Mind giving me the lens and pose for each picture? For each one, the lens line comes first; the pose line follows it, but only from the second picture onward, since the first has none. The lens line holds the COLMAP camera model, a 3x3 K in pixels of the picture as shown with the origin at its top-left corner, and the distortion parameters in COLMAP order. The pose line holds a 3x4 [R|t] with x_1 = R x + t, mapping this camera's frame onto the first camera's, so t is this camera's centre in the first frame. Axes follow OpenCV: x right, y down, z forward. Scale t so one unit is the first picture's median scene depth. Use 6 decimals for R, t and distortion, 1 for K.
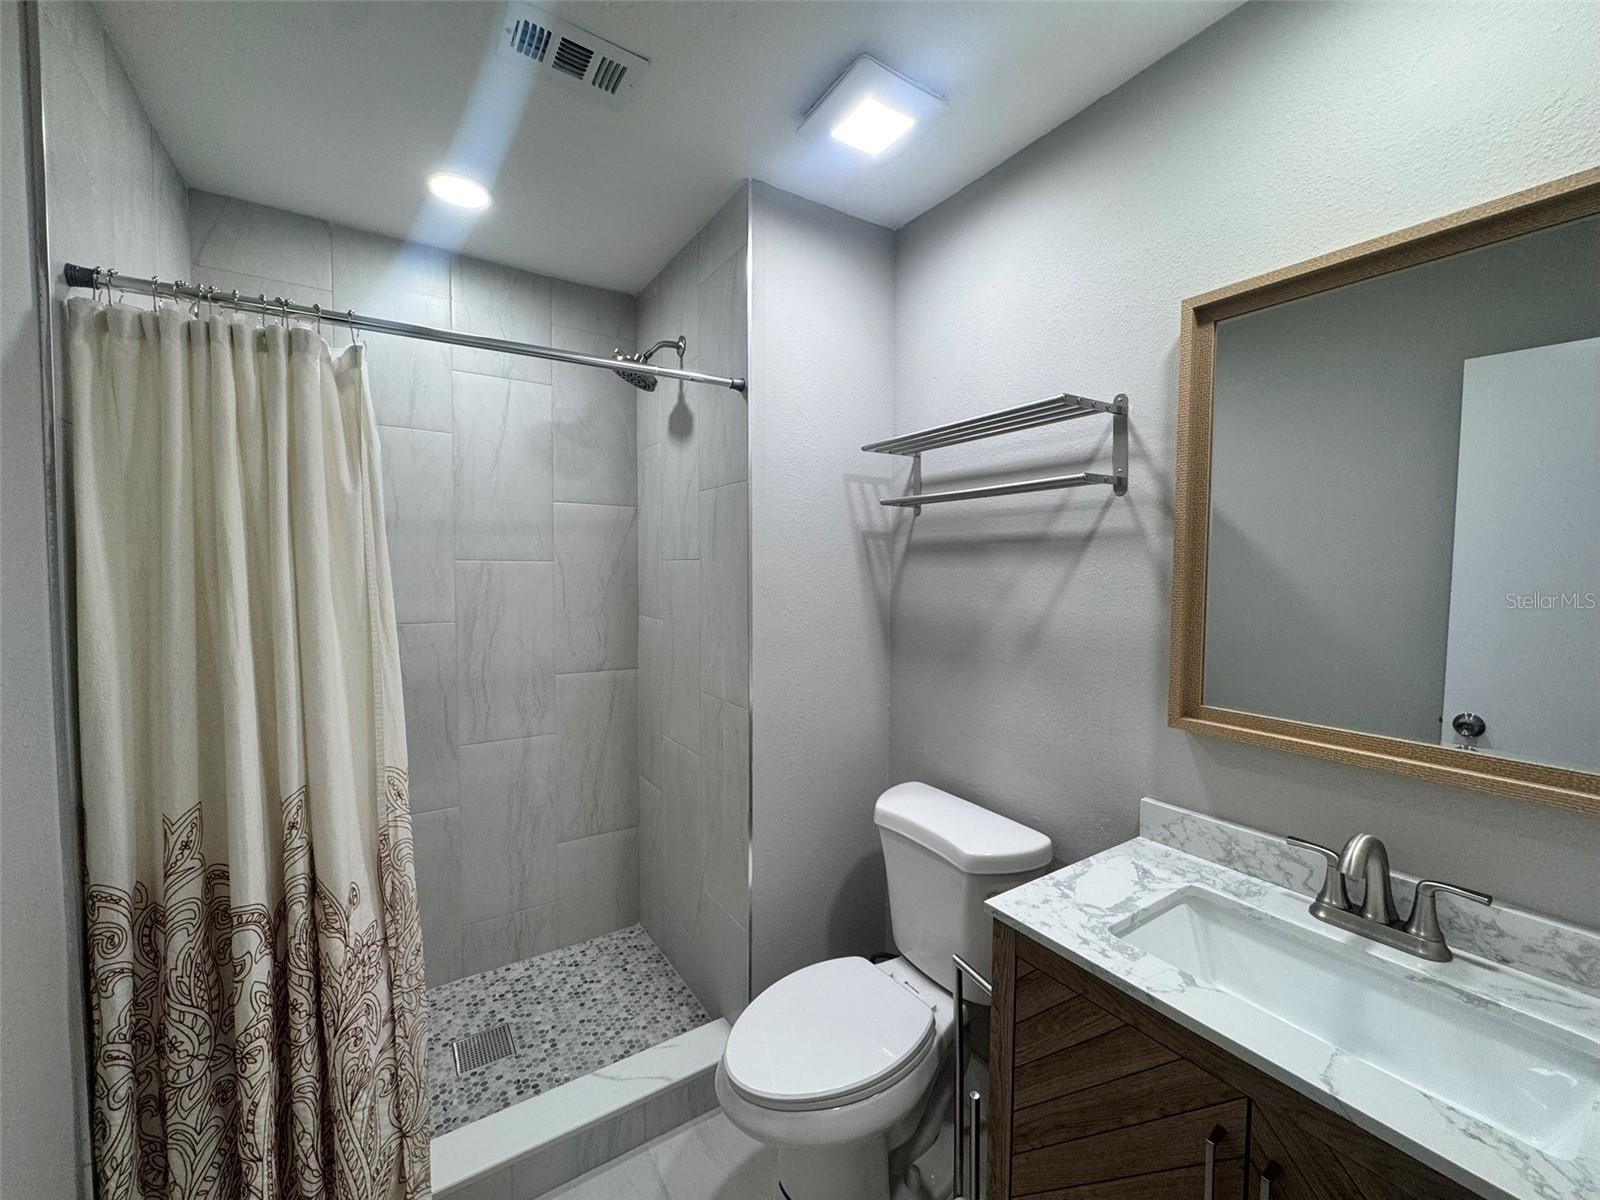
lens RADIAL K [[638.5, 0, 802.1], [0, 638.5, 598.9], [0, 0, 1]] dist [-0.002168, -0.000118]
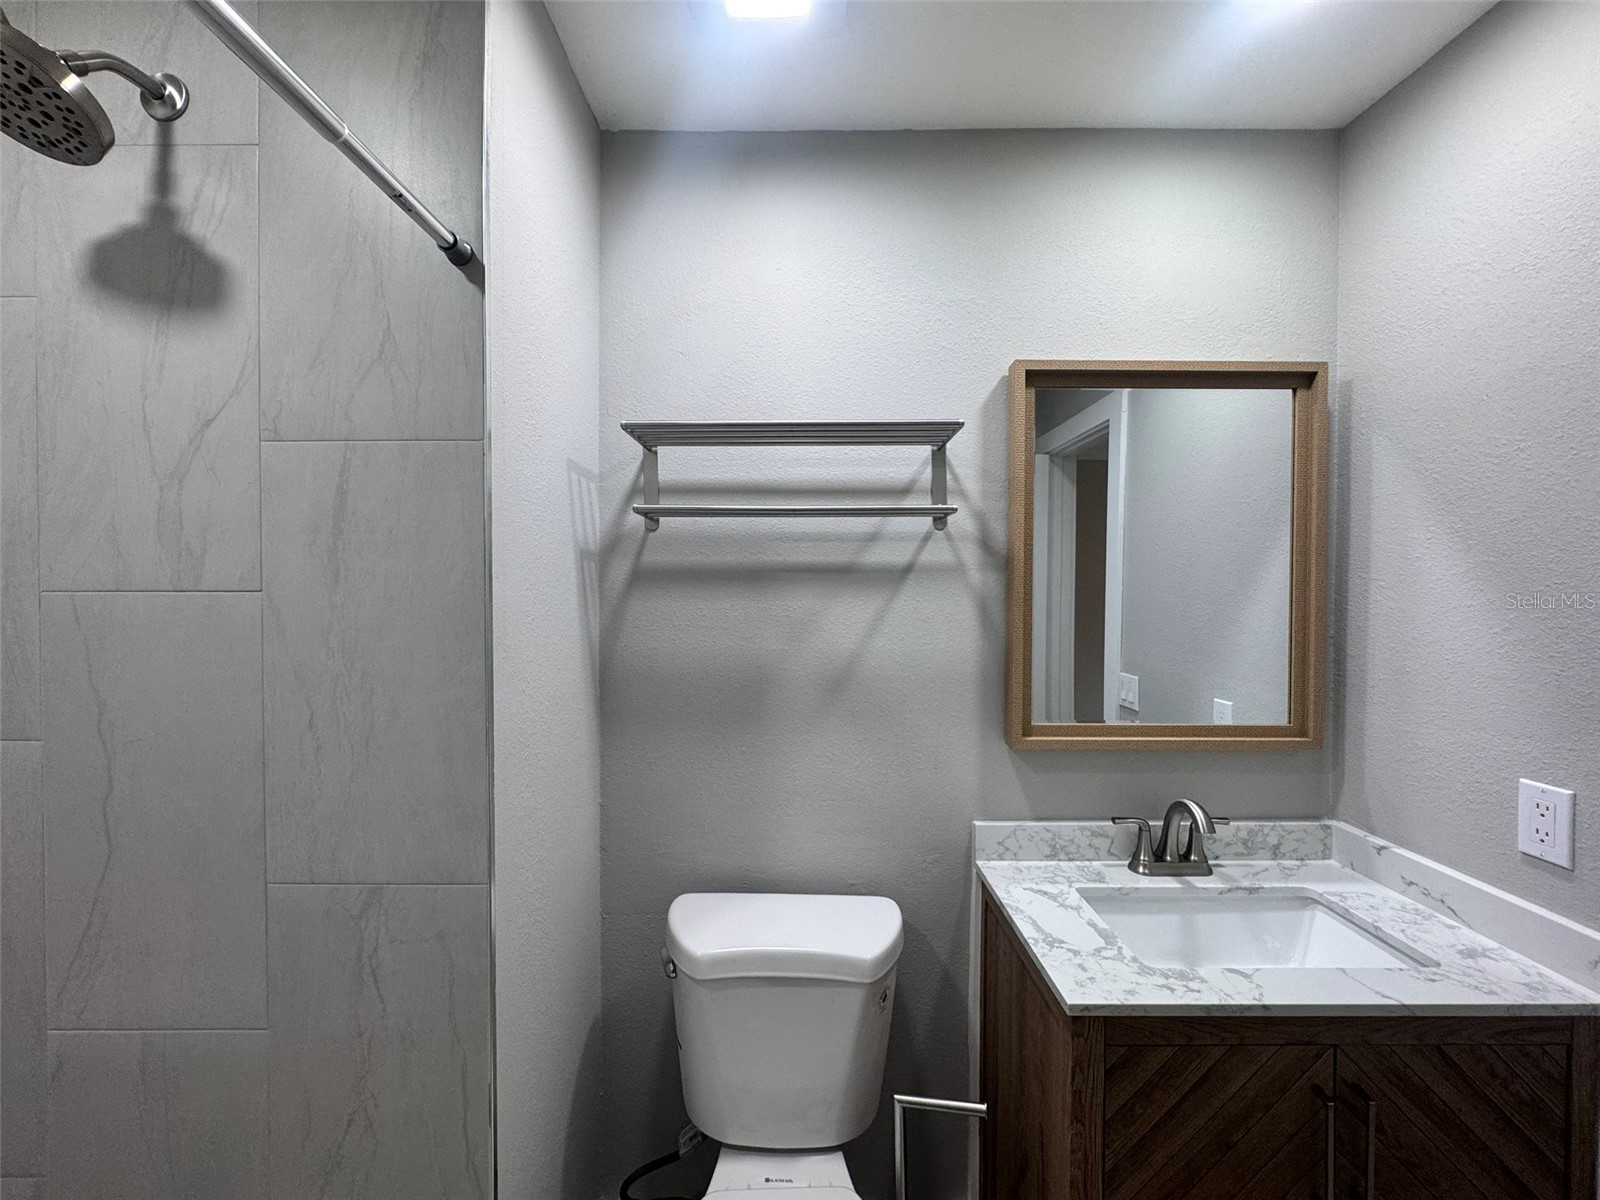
lens RADIAL K [[638.5, 0, 802.1], [0, 638.5, 598.9], [0, 0, 1]] dist [-0.002168, -0.000118]
pose [[0.552422, -0.012502, 0.833471, -0.499189], [0.043402, 0.998963, -0.013782, -0.051220], [-0.832434, 0.043788, 0.552392, 0.668491]]
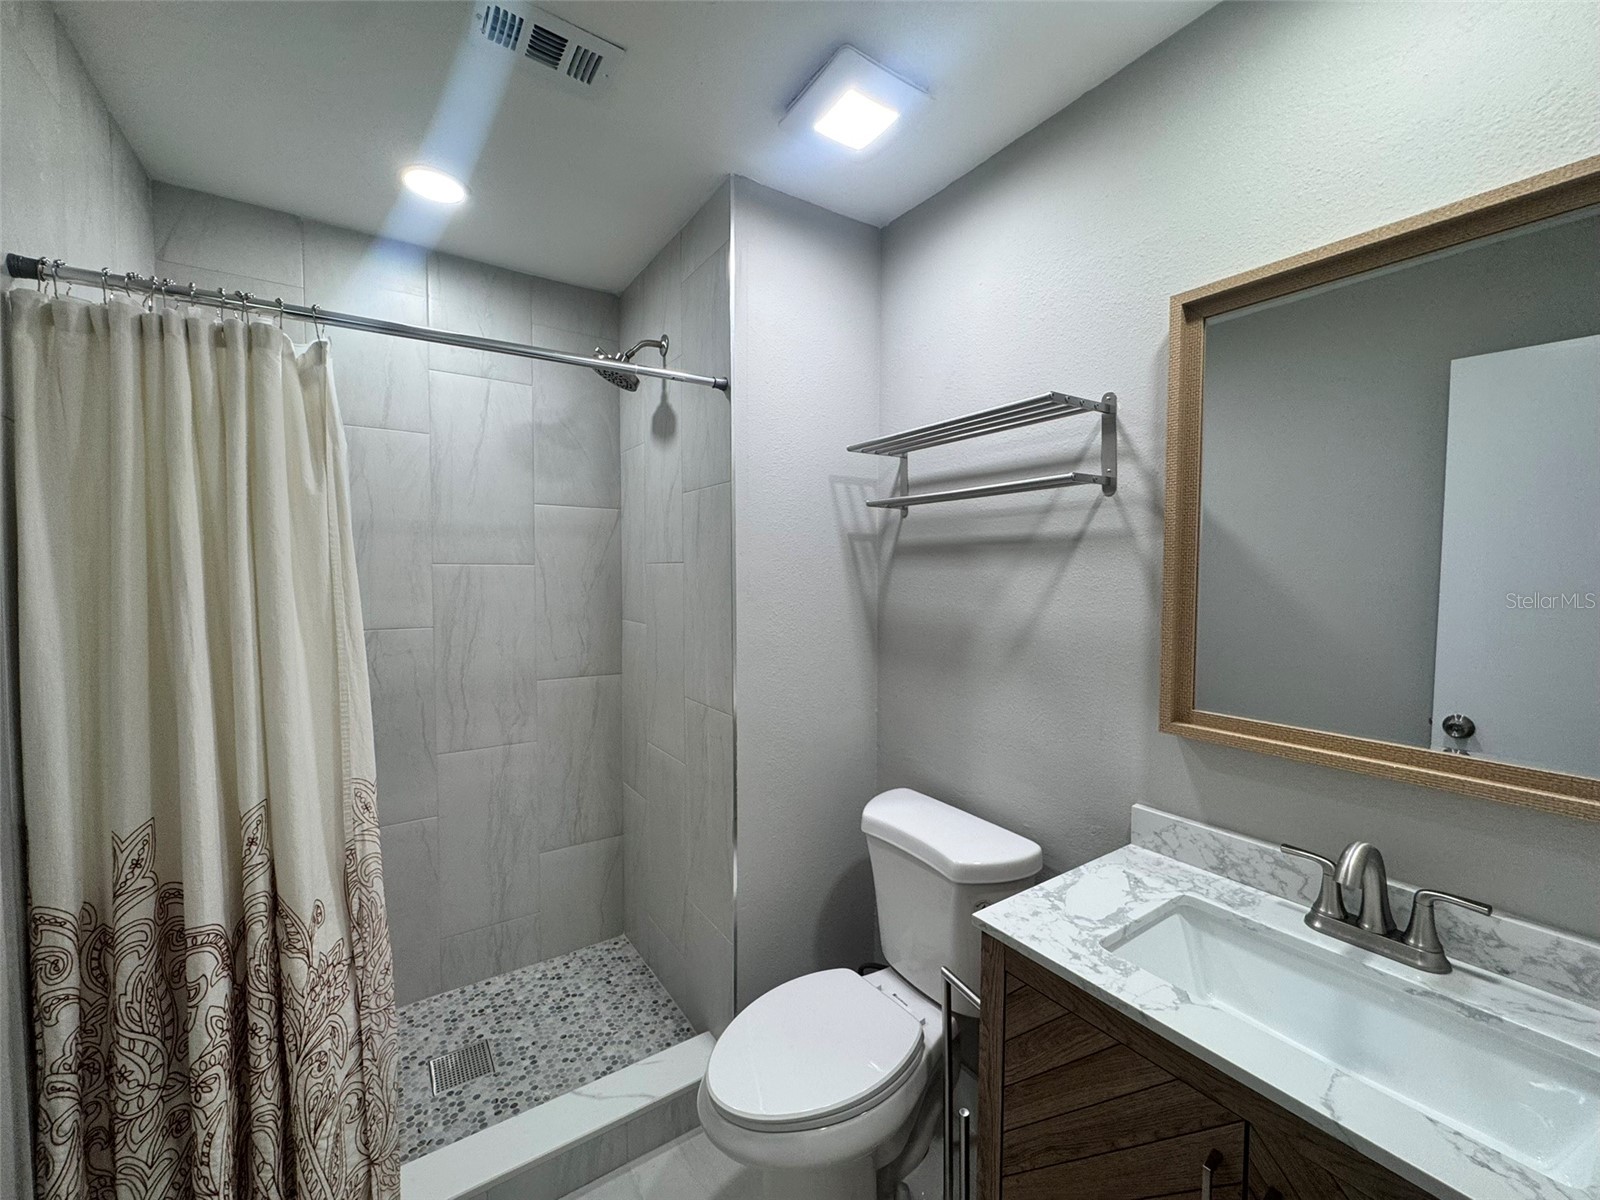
lens RADIAL K [[638.5, 0, 802.1], [0, 638.5, 598.9], [0, 0, 1]] dist [-0.002168, -0.000118]
pose [[0.999902, -0.003724, 0.013481, 0.013409], [0.003790, 0.999981, -0.004866, -0.000546], [-0.013462, 0.004916, 0.999897, 0.027545]]
